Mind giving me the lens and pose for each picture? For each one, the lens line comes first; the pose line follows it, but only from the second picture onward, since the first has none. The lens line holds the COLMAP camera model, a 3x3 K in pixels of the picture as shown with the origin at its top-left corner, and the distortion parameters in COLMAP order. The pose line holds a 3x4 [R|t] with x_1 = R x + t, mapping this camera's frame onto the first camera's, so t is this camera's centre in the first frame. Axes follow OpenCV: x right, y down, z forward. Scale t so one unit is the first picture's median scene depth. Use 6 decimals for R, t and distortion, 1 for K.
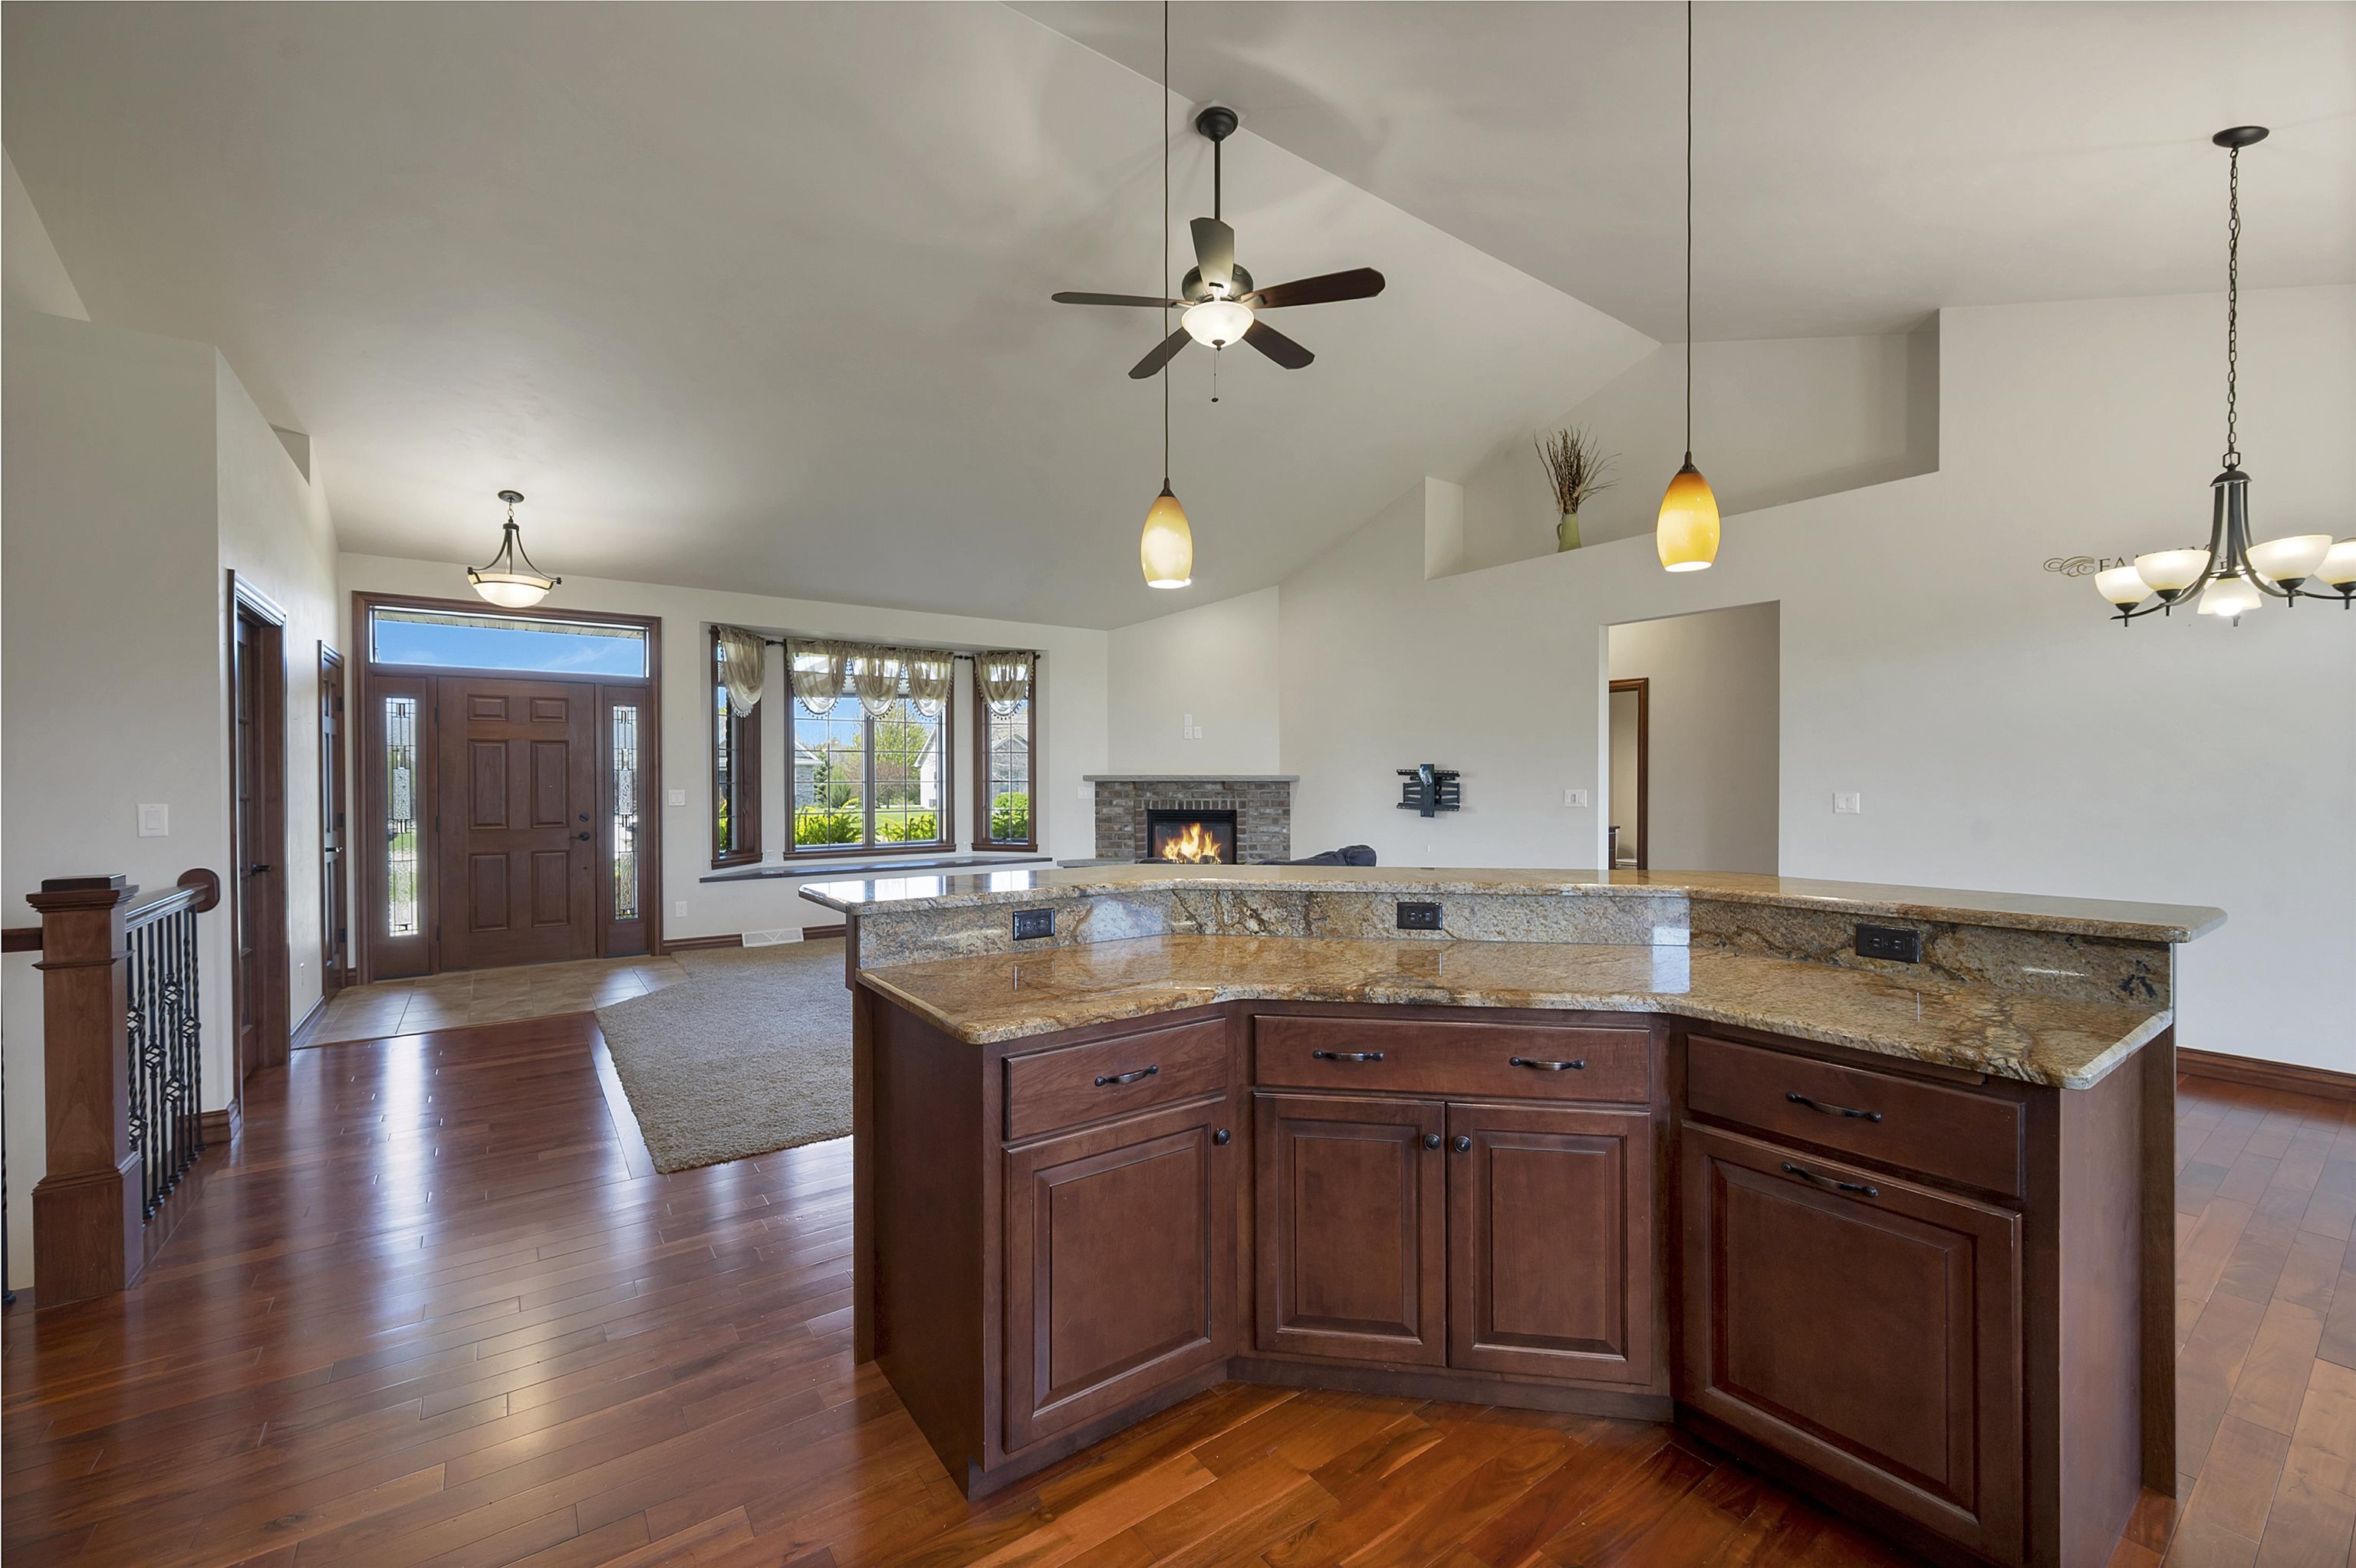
lens RADIAL K [[951.8, 0, 1177.3], [0, 951.8, 784.4], [0, 0, 1]] dist [0.001378, -0.000582]
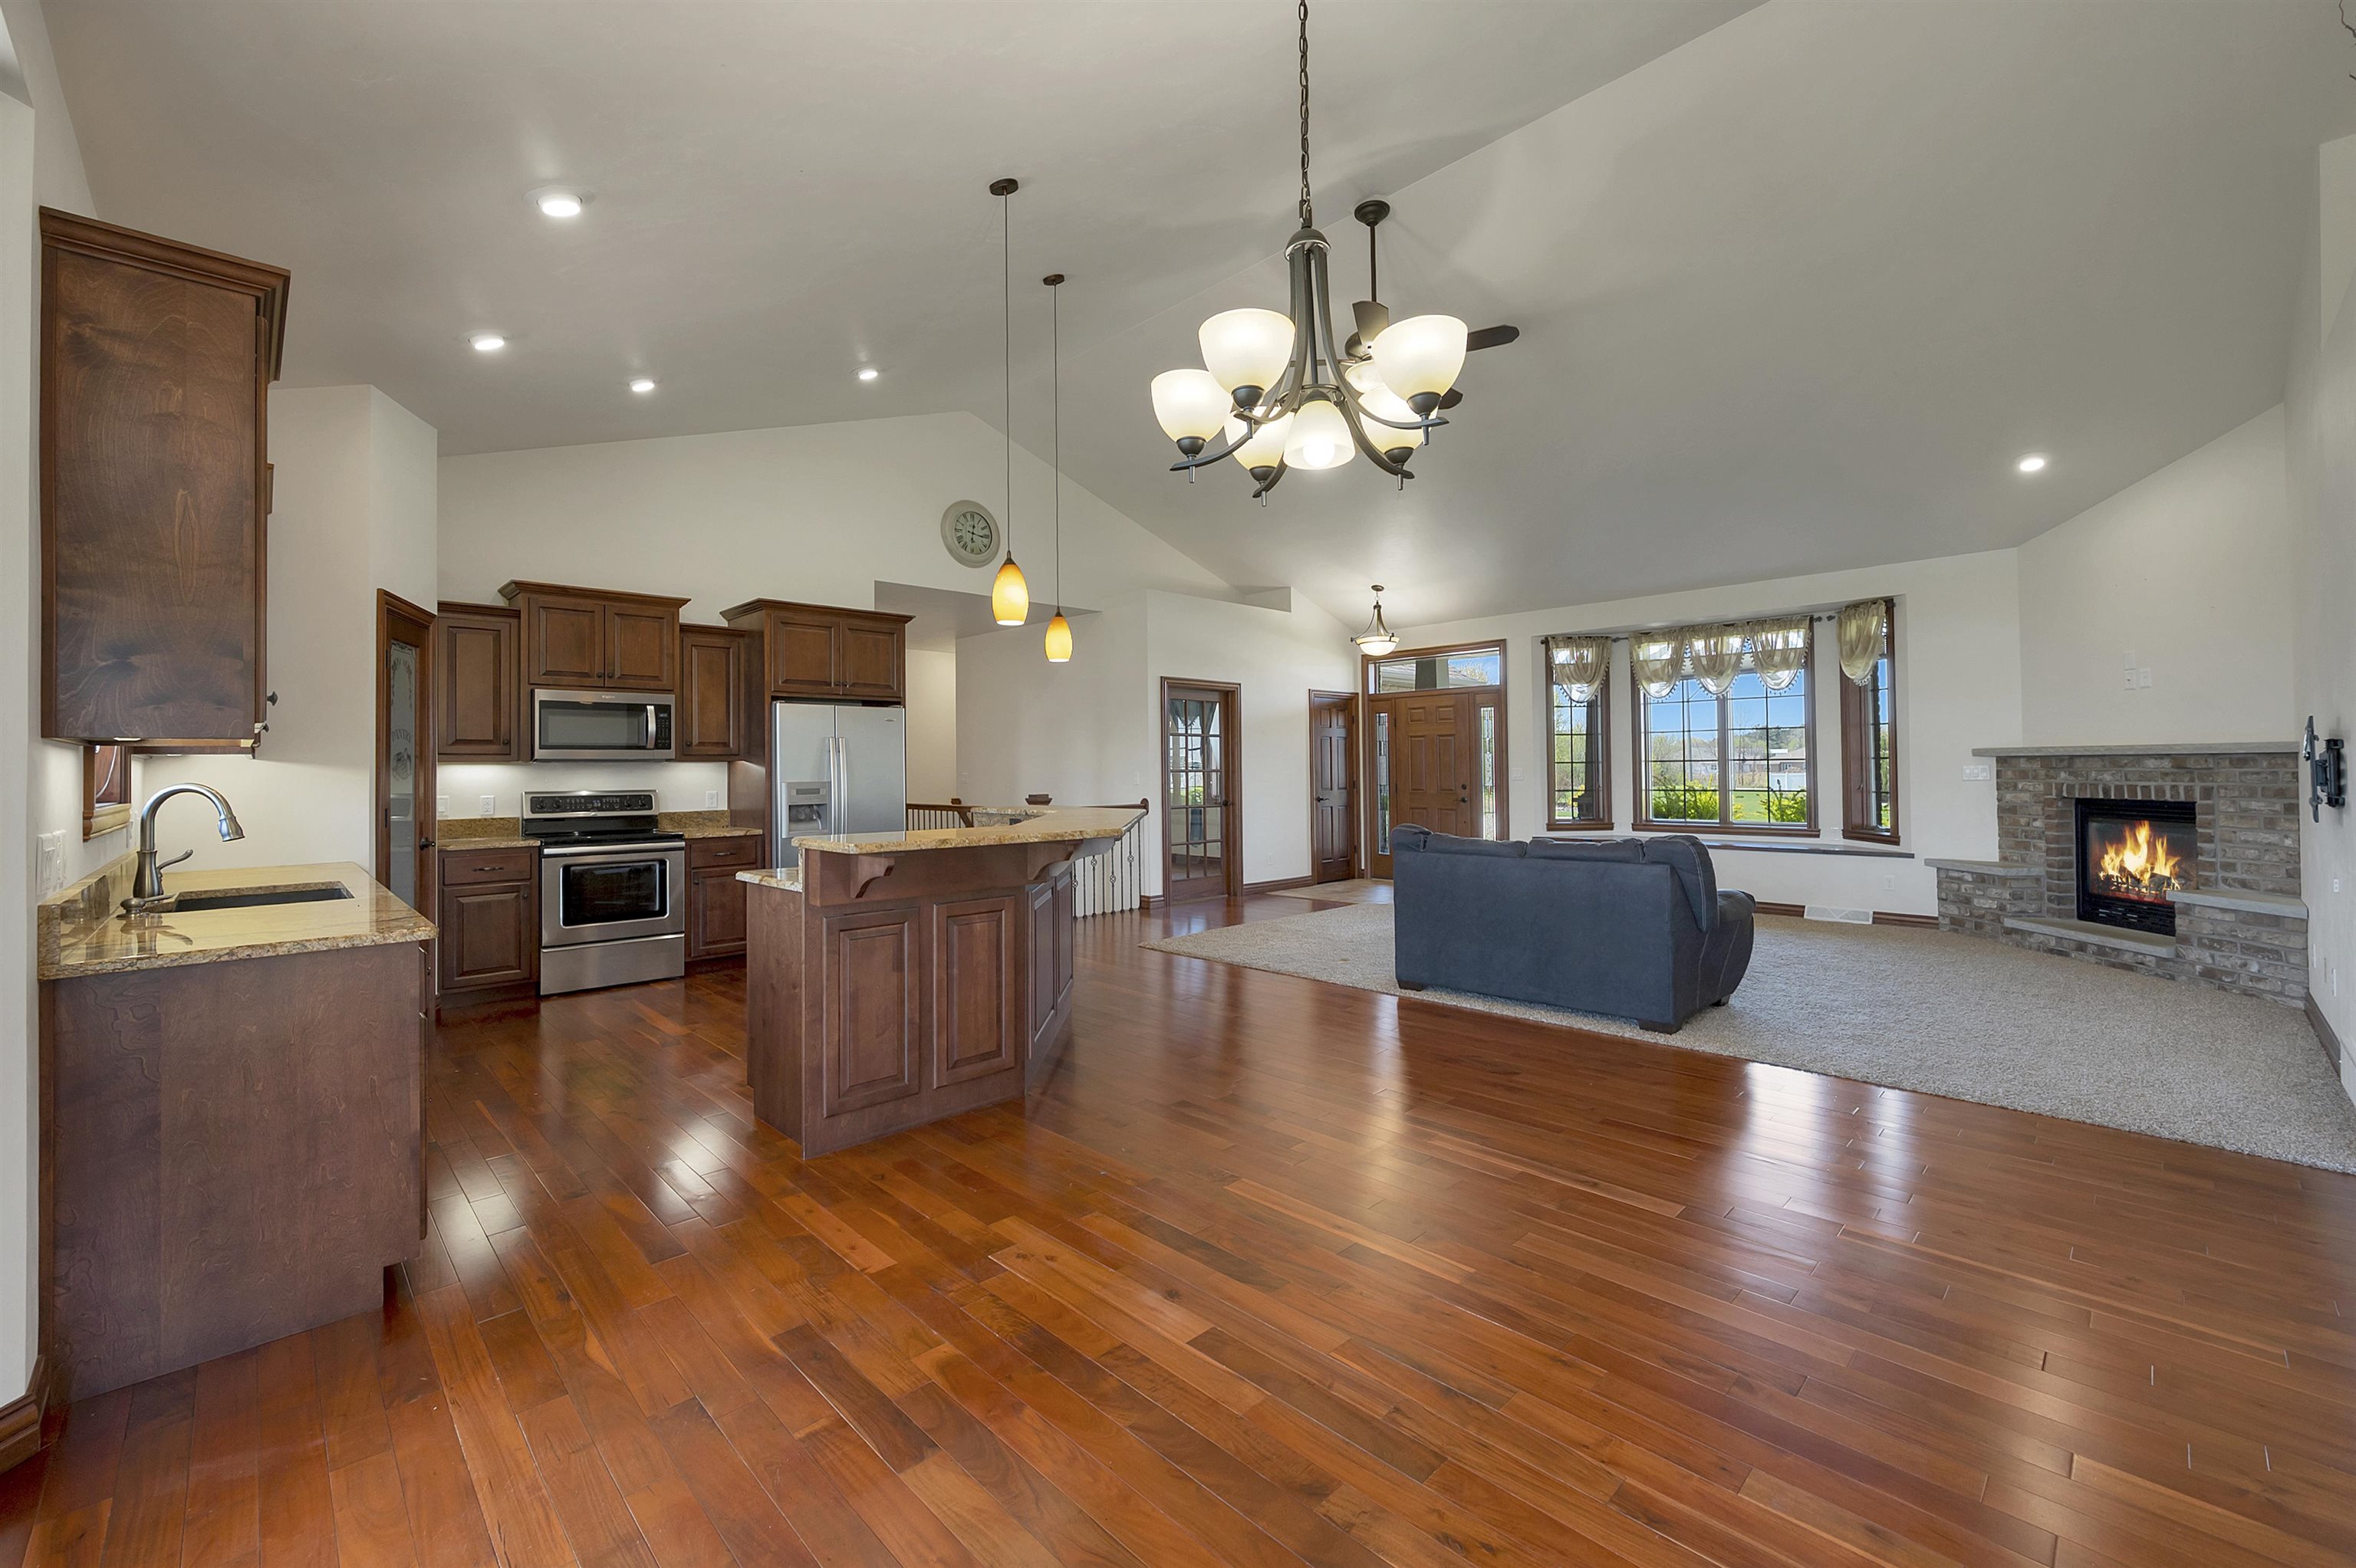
lens RADIAL K [[951.8, 0, 1182.0], [0, 951.8, 756.3], [0, 0, 1]] dist [0.001378, -0.000582]
pose [[0.143892, -0.011720, -0.989524, 0.773248], [0.003467, 0.999930, -0.011340, 0.003757], [0.989587, -0.001799, 0.143922, 0.382974]]
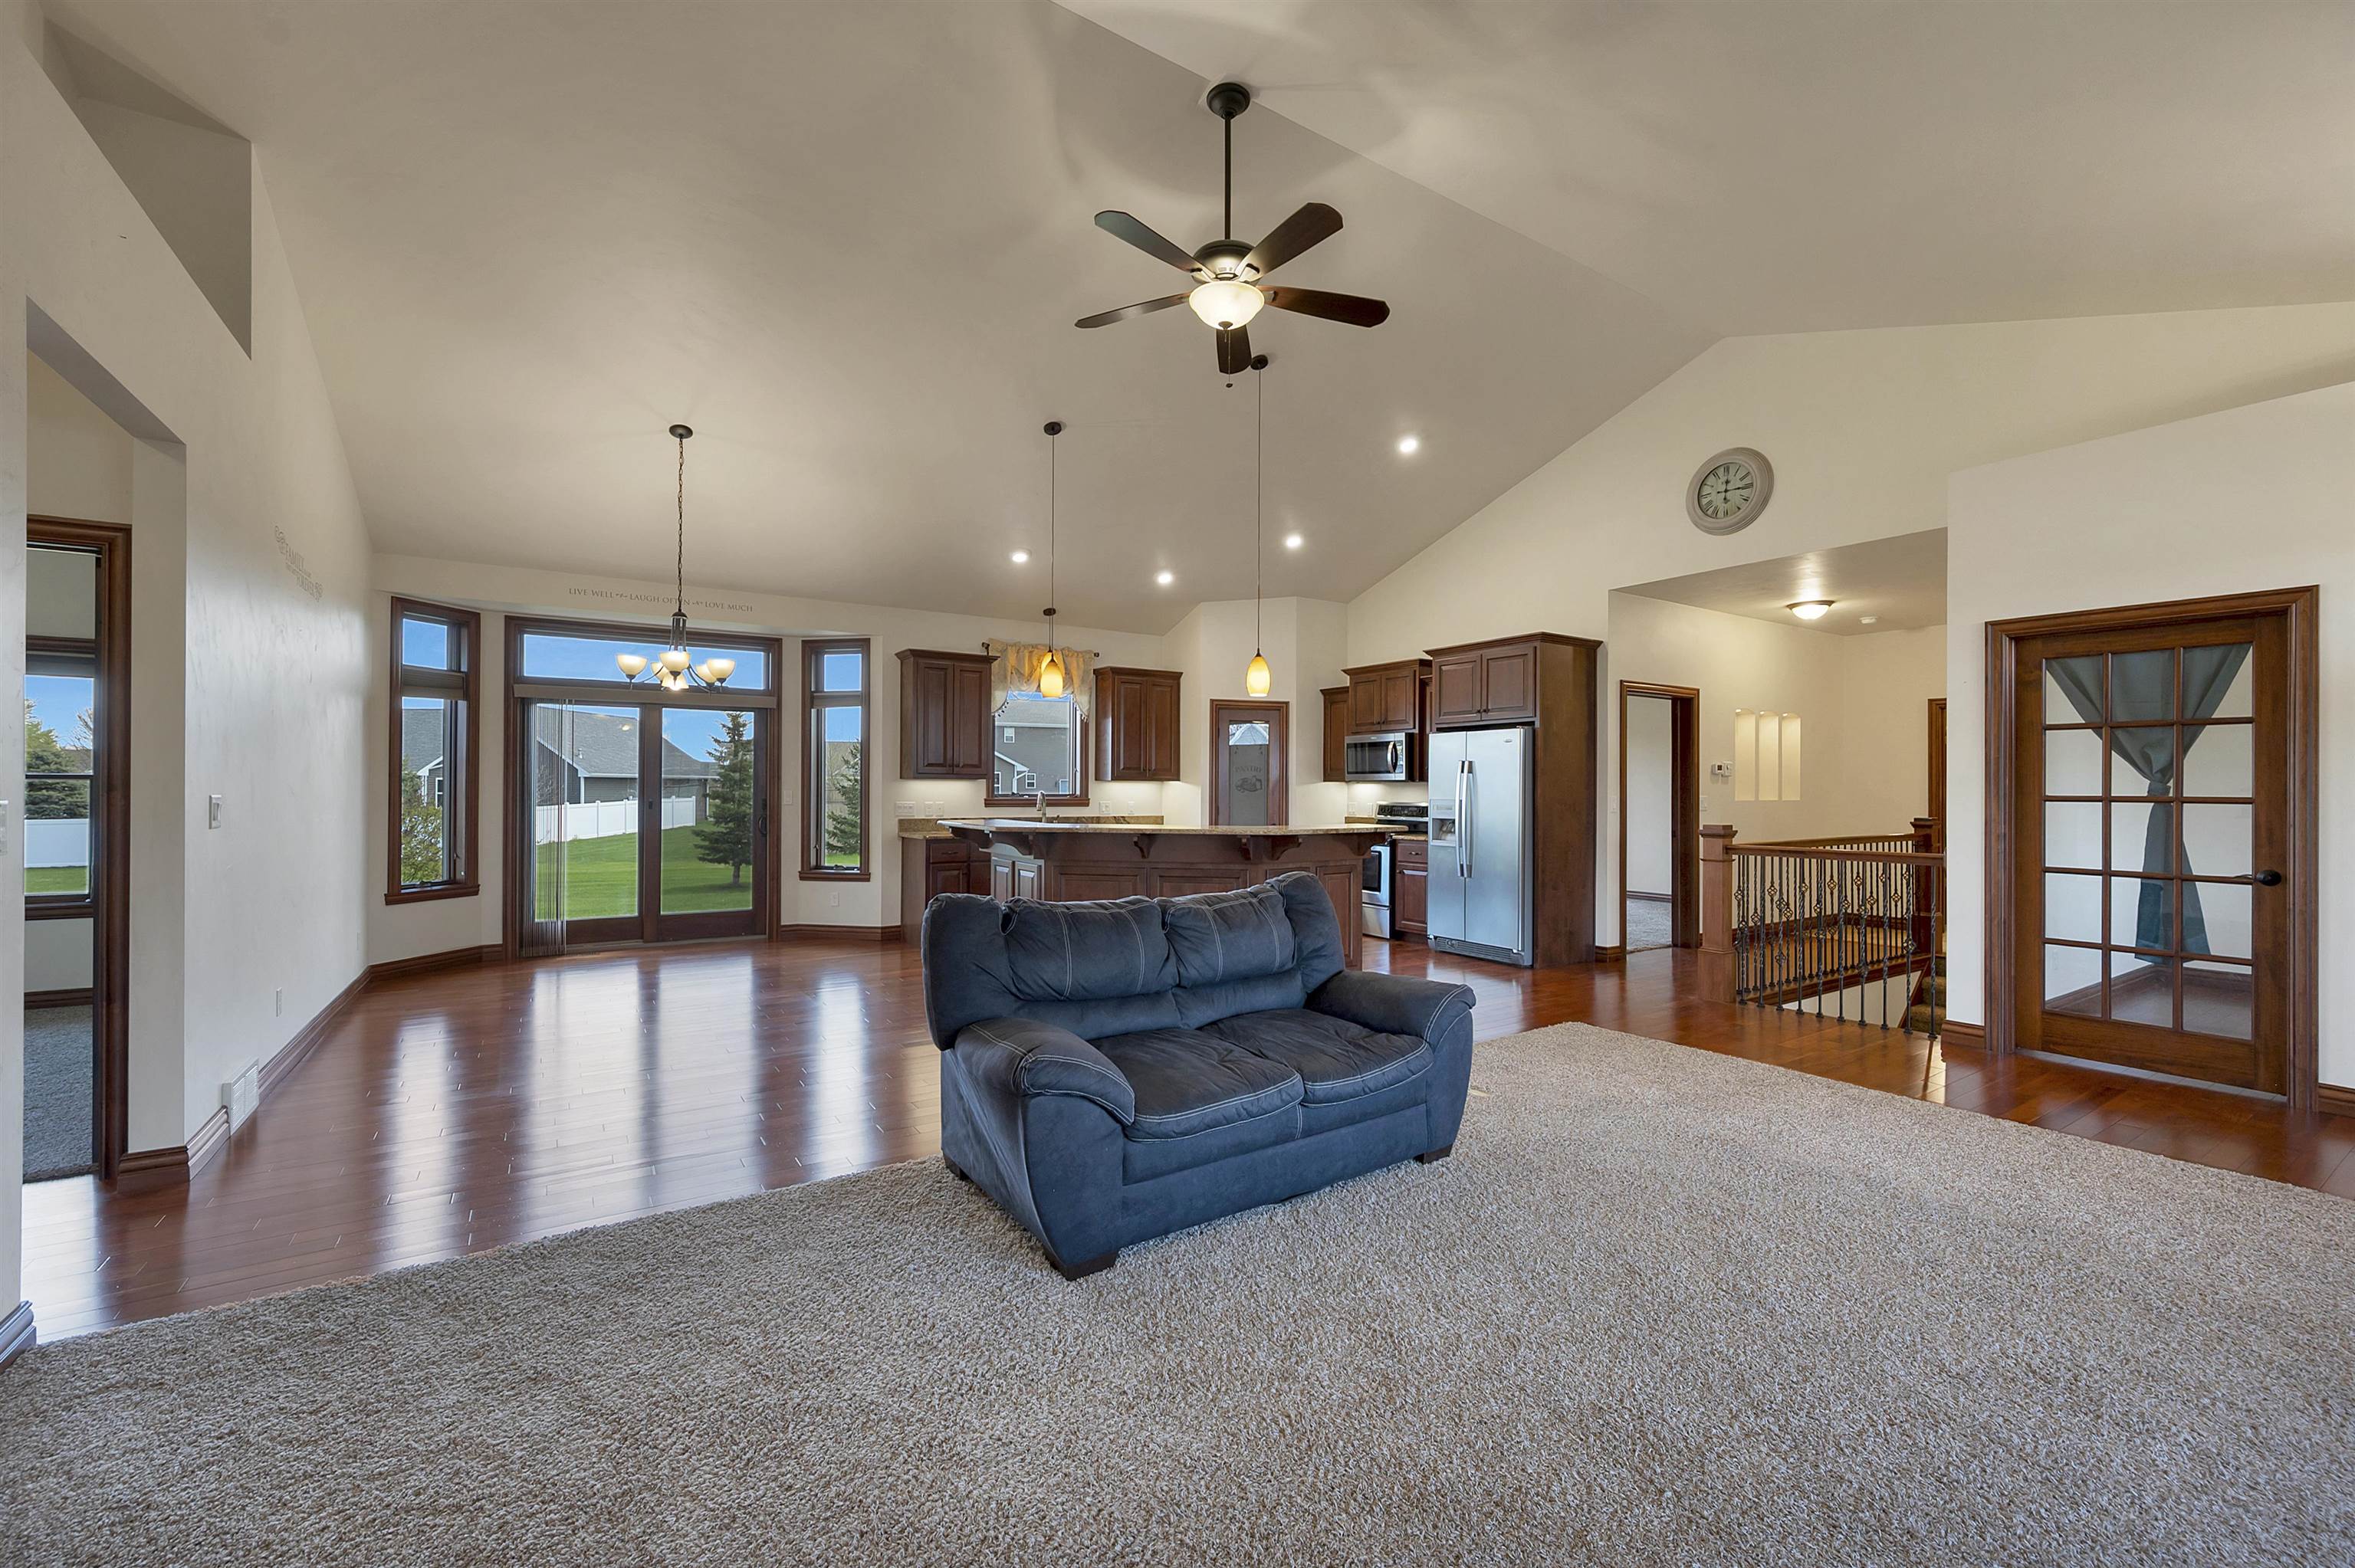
lens RADIAL K [[951.3, 0, 1184.8], [0, 951.3, 787.3], [0, 0, 1]] dist [0.001378, -0.000582]
pose [[-0.999356, -0.002315, 0.035796, 0.035128], [-0.002158, 0.999988, 0.004408, -0.001207], [-0.035805, 0.004328, -0.999349, 1.280256]]
